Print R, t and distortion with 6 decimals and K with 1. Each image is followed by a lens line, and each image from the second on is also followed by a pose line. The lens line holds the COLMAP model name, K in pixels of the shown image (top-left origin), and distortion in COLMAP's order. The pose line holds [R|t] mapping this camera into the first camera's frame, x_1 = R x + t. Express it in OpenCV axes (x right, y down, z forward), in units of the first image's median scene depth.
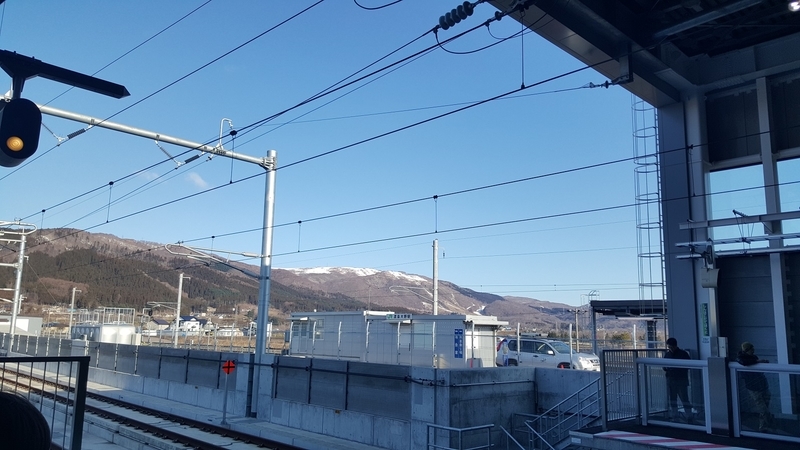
lens RADIAL K [[617.6, 0, 402.9], [0, 617.6, 217.1], [0, 0, 1]] dist [0.091130, -0.135082]
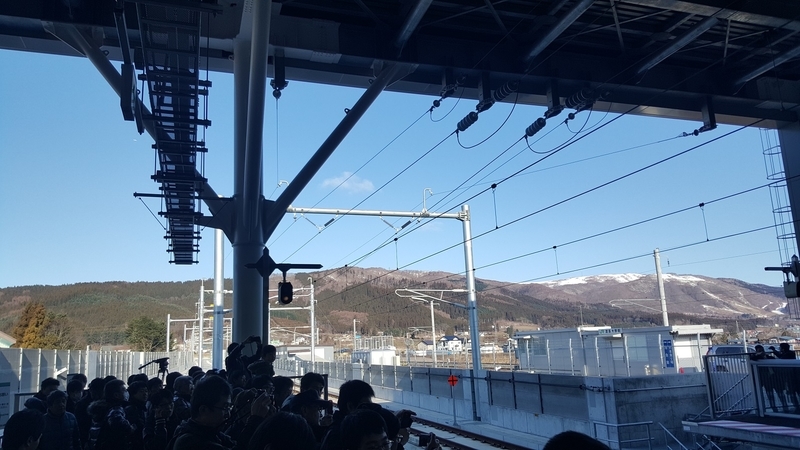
lens RADIAL K [[617.6, 0, 373.9], [0, 617.6, 188.1], [0, 0, 1]] dist [0.091130, -0.135082]
pose [[0.892746, -0.163377, -0.419895, 0.122902], [0.134809, 0.986106, -0.097064, -0.034495], [0.429919, 0.030048, 0.902367, -0.170175]]
